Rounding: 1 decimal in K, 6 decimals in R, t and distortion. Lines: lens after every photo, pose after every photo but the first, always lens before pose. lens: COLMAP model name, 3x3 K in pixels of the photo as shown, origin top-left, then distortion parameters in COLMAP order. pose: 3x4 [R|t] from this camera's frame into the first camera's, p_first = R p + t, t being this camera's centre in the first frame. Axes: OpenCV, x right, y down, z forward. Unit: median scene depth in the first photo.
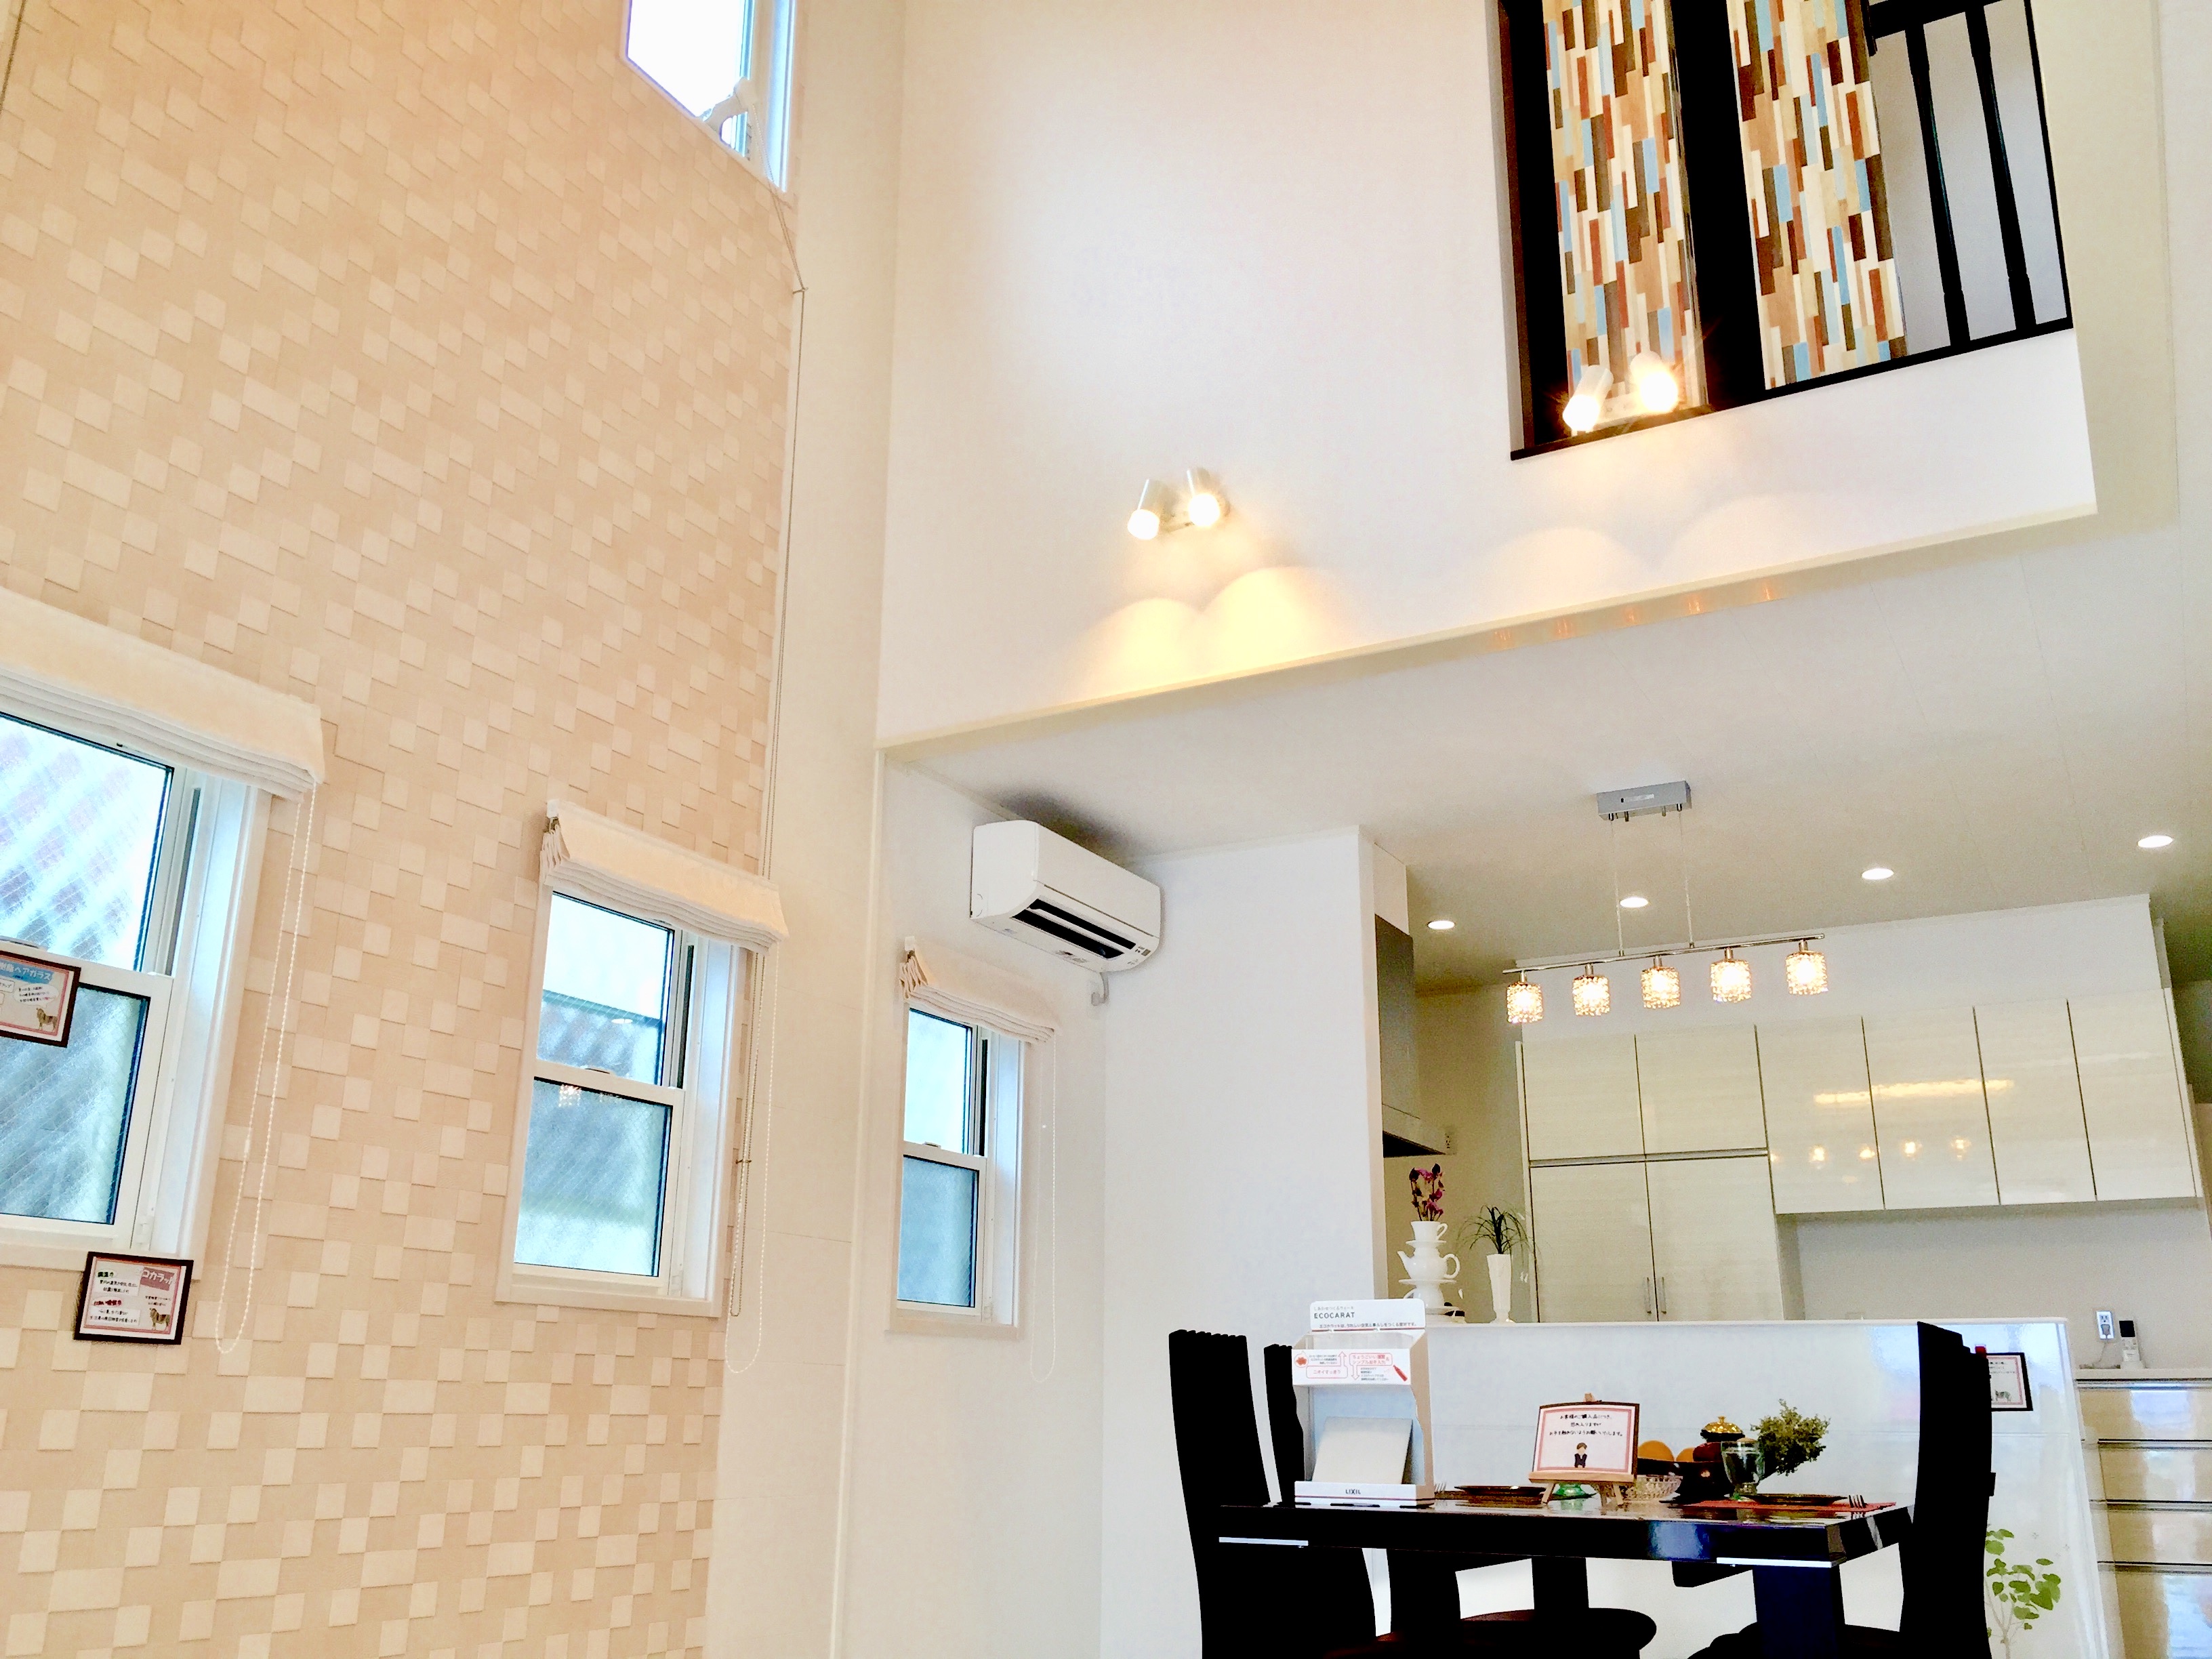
lens RADIAL K [[1908.9, 0, 1106.0], [0, 1908.9, 829.5], [0, 0, 1]] dist [0.009065, -0.002403]
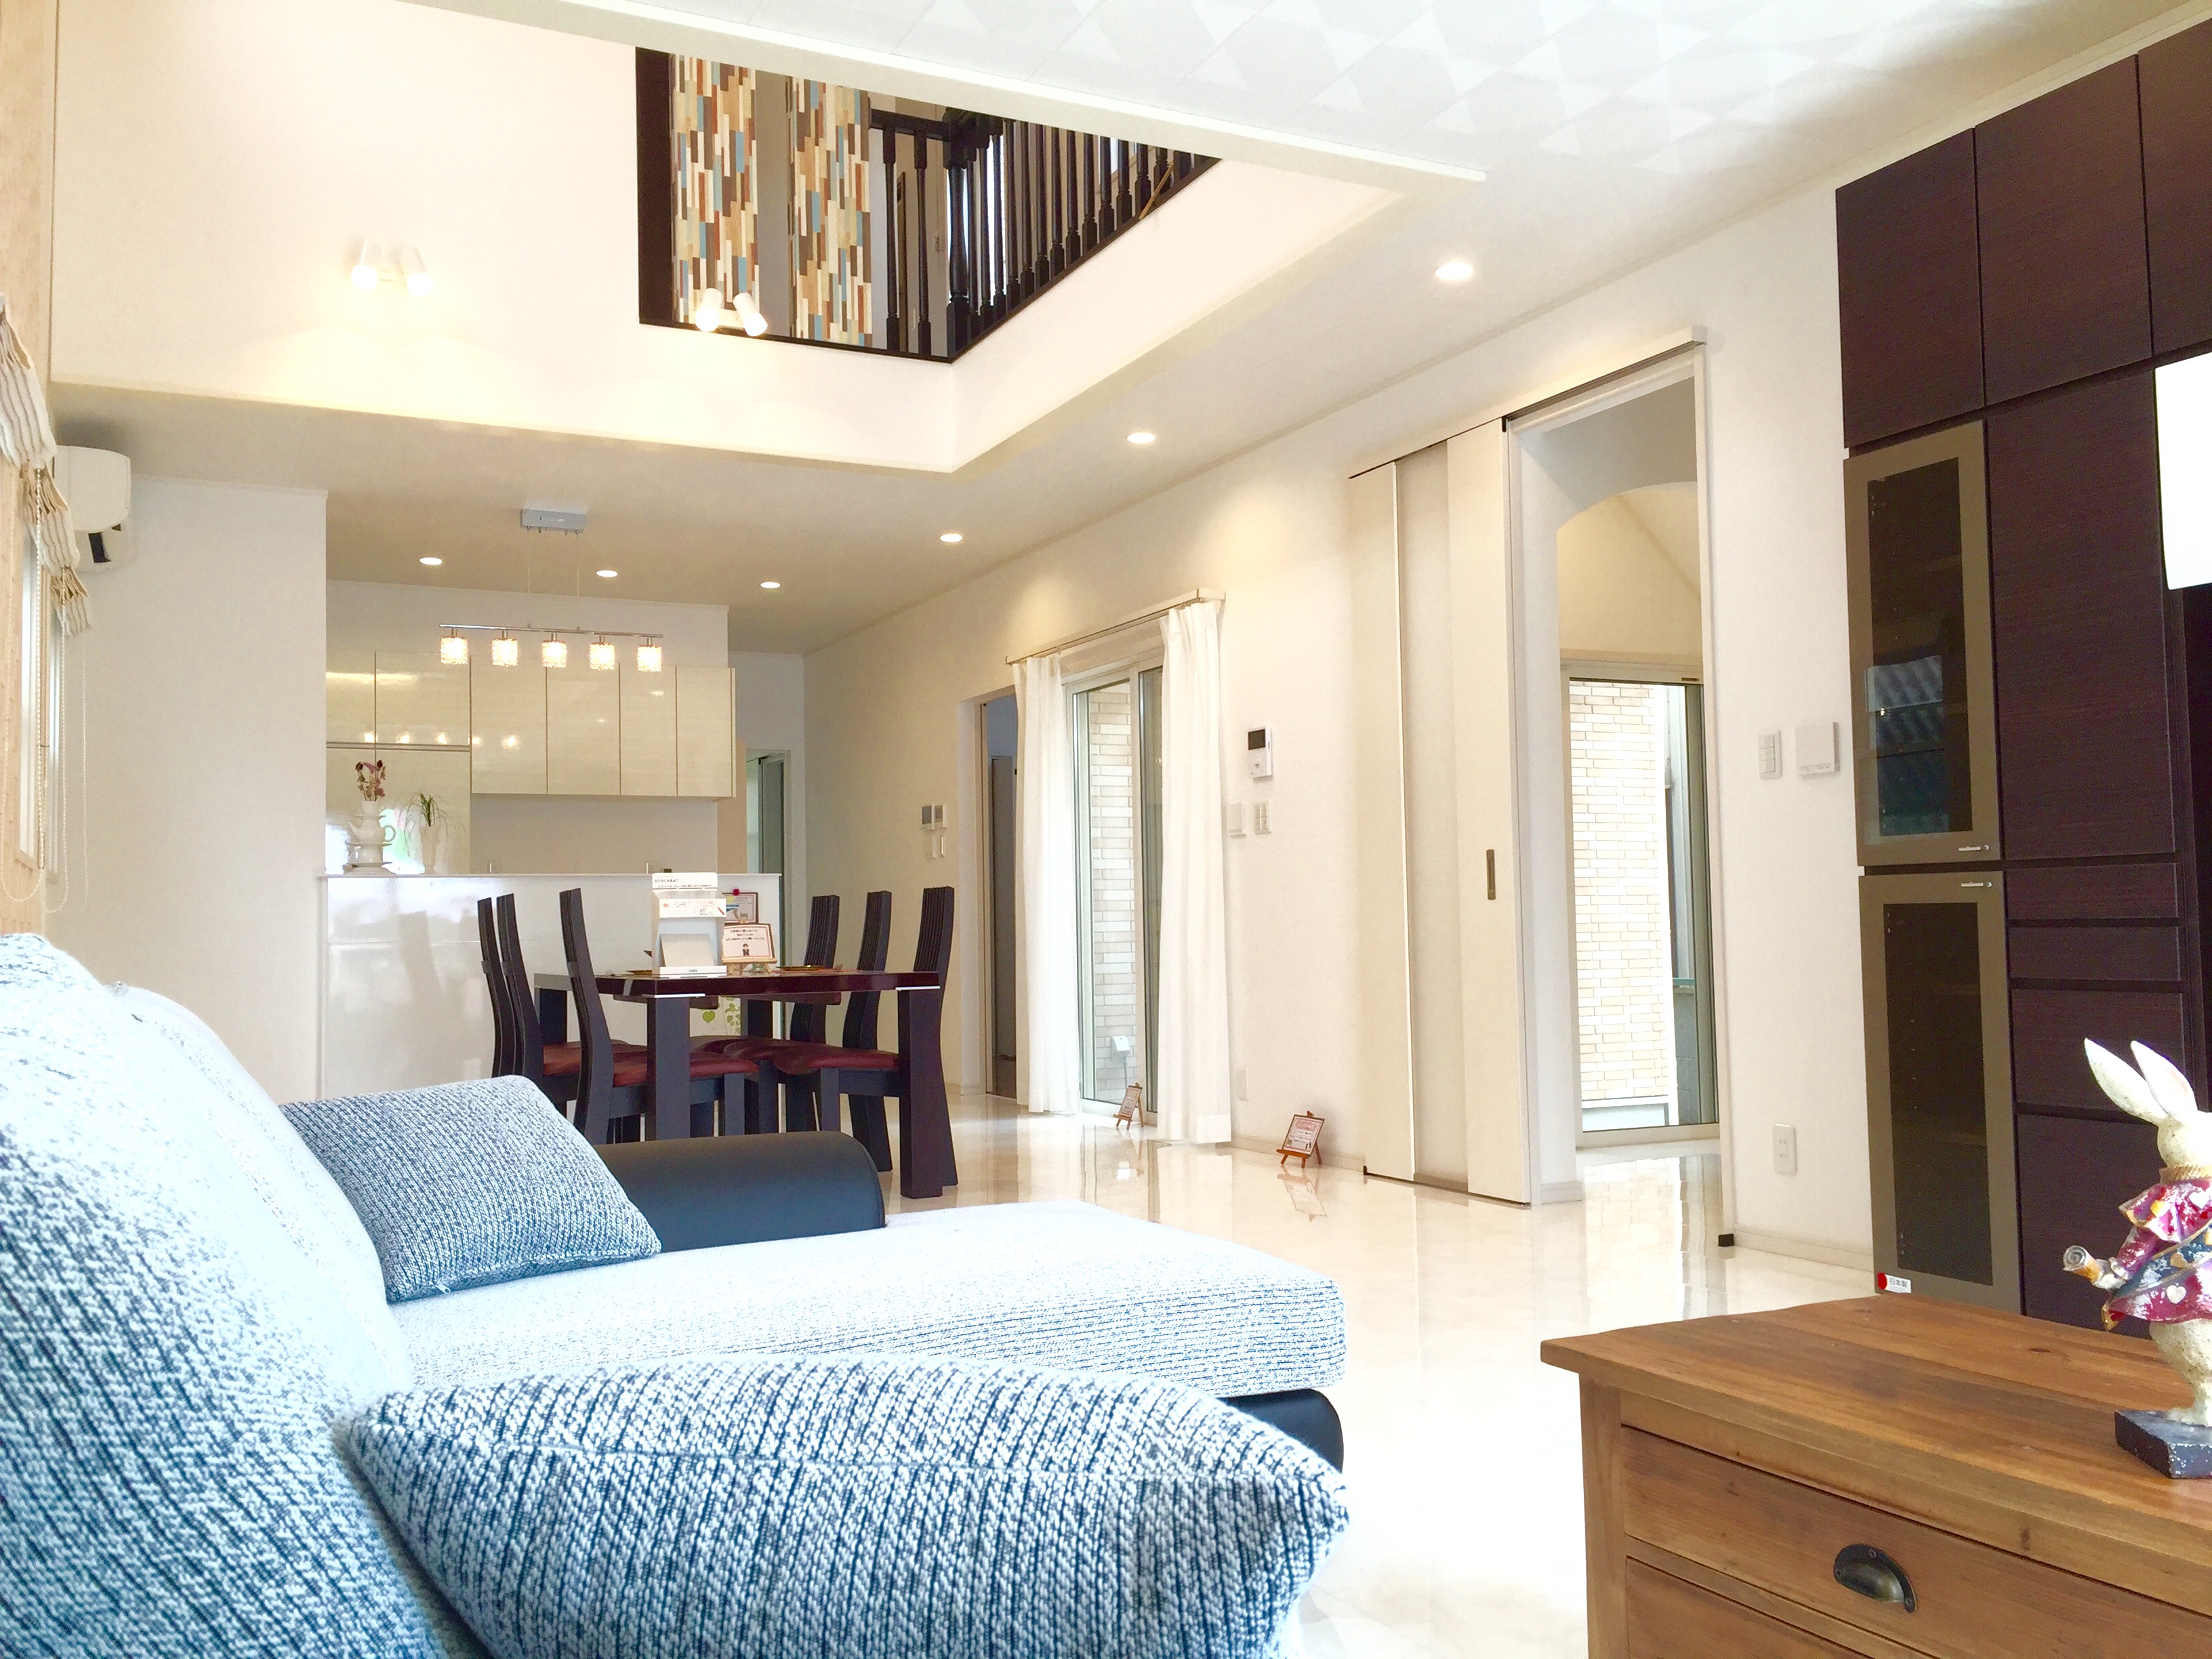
lens RADIAL K [[1908.9, 0, 1106.0], [0, 1908.9, 829.5], [0, 0, 1]] dist [0.009065, -0.002403]
pose [[0.559180, 0.019760, 0.828811, -0.838090], [-0.227452, 0.965012, 0.130449, -0.092311], [-0.797235, -0.261459, 0.544110, -0.217506]]
